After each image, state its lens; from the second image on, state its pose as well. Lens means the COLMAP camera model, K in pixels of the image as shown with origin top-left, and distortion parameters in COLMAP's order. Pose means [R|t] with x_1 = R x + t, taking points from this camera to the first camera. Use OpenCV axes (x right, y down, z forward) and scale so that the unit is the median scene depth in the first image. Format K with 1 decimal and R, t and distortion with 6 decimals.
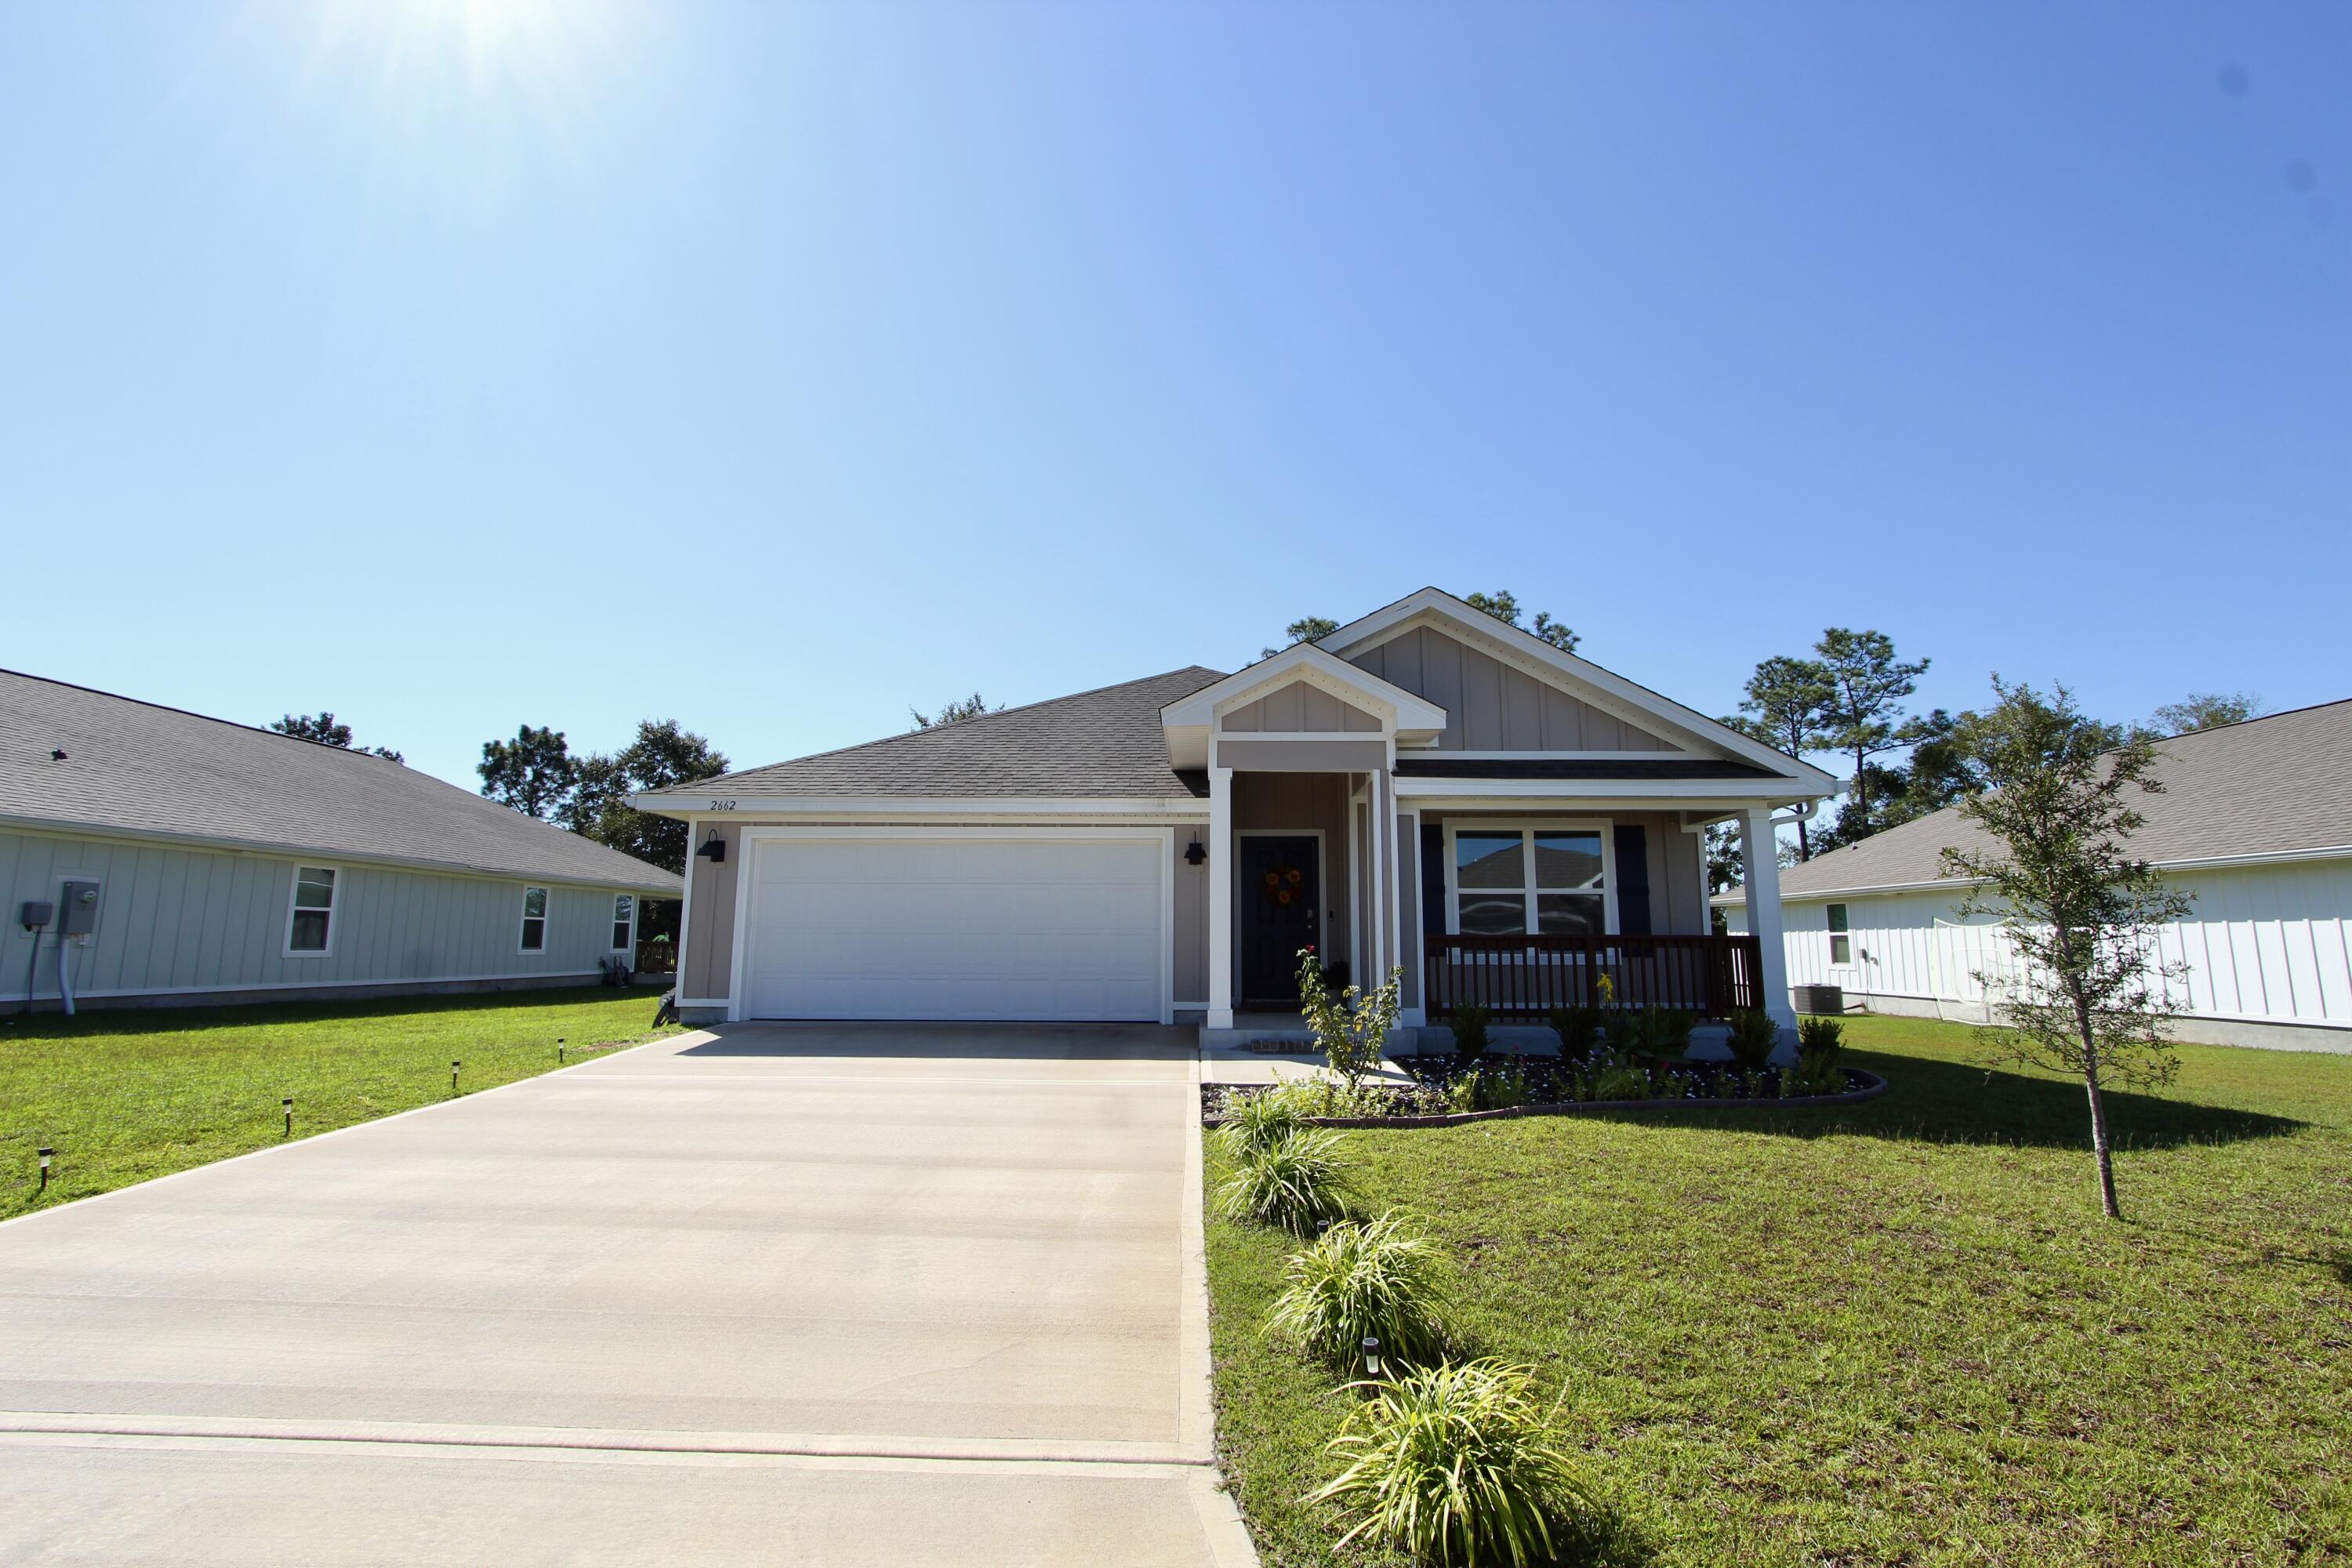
lens RADIAL K [[1097.3, 0, 1176.0], [0, 1097.3, 774.0], [0, 0, 1]] dist [-0.021863, 0.003864]
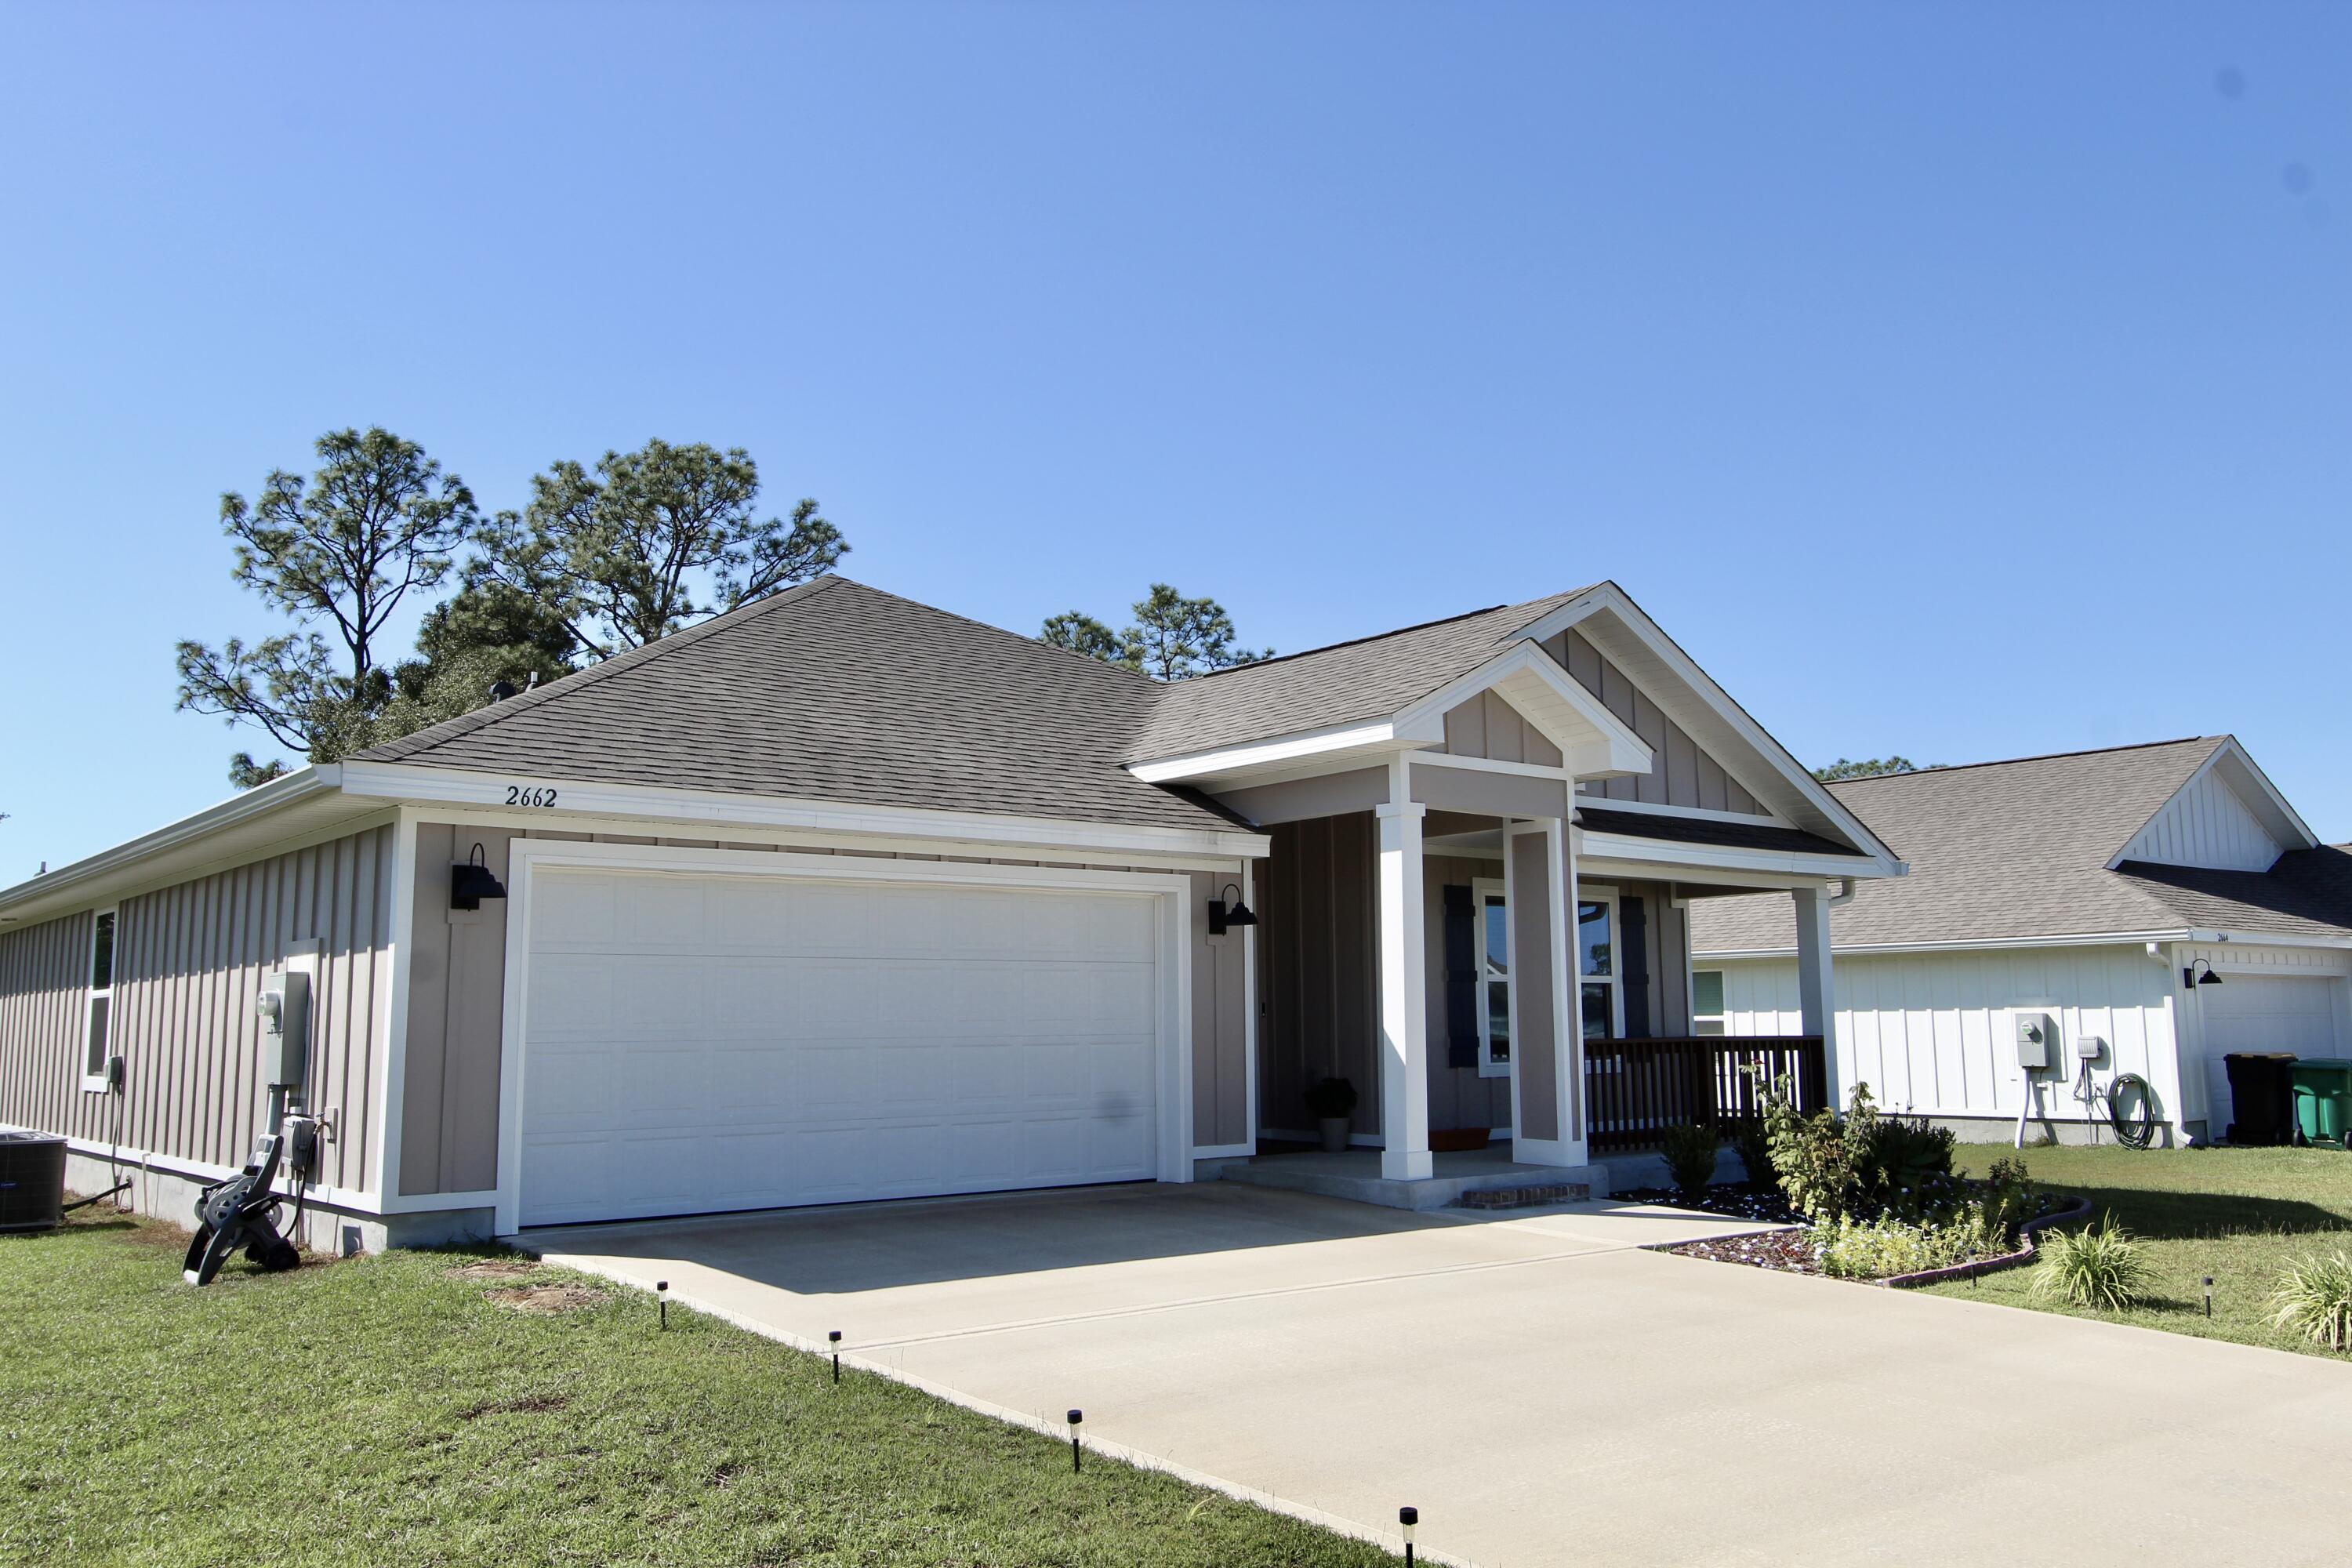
lens RADIAL K [[1891.6, 0, 1175.9], [0, 1891.6, 778.1], [0, 0, 1]] dist [-0.010414, 0.002000]
pose [[0.763523, 0.072854, 0.641658, -0.721659], [-0.088105, 0.996077, -0.008257, 0.002051], [-0.639742, -0.050228, 0.766947, 0.160325]]
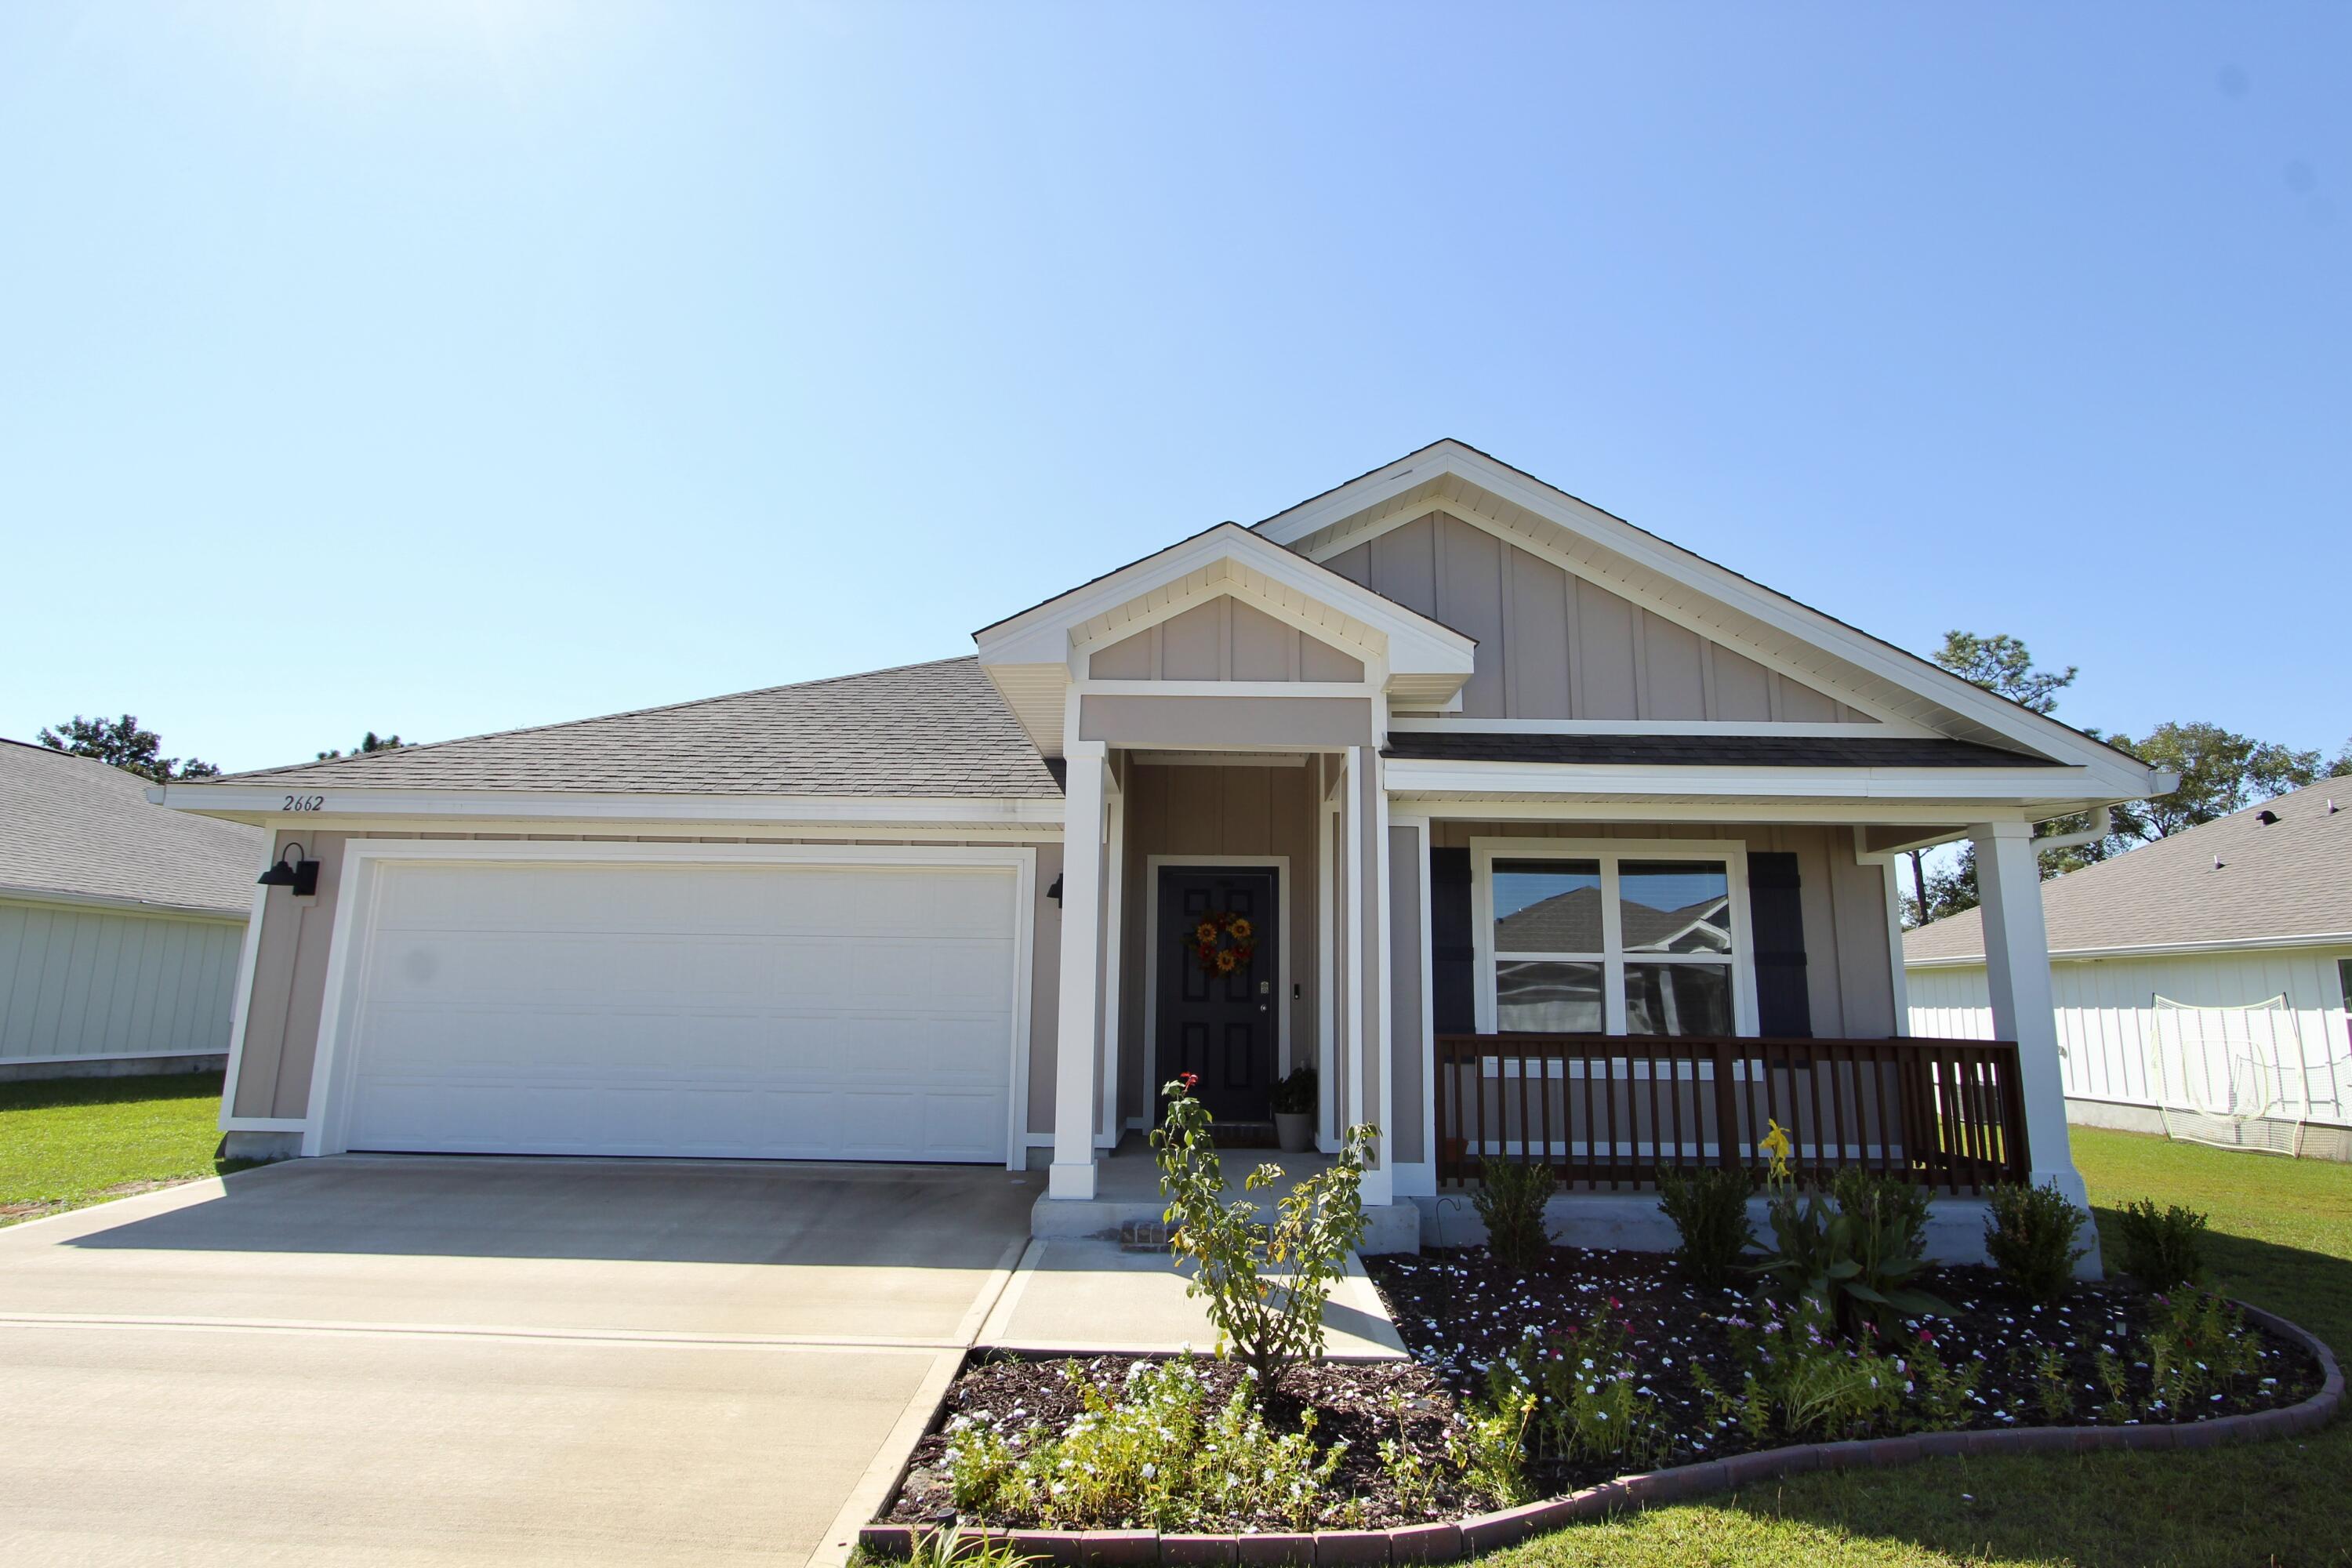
lens RADIAL K [[1241.7, 0, 1181.7], [0, 1241.7, 775.6], [0, 0, 1]] dist [-0.015457, 0.000495]
pose [[0.999938, 0.010999, 0.001617, 0.078395], [-0.010952, 0.999581, -0.026775, 0.025791], [-0.001911, 0.026755, 0.999640, 0.297090]]
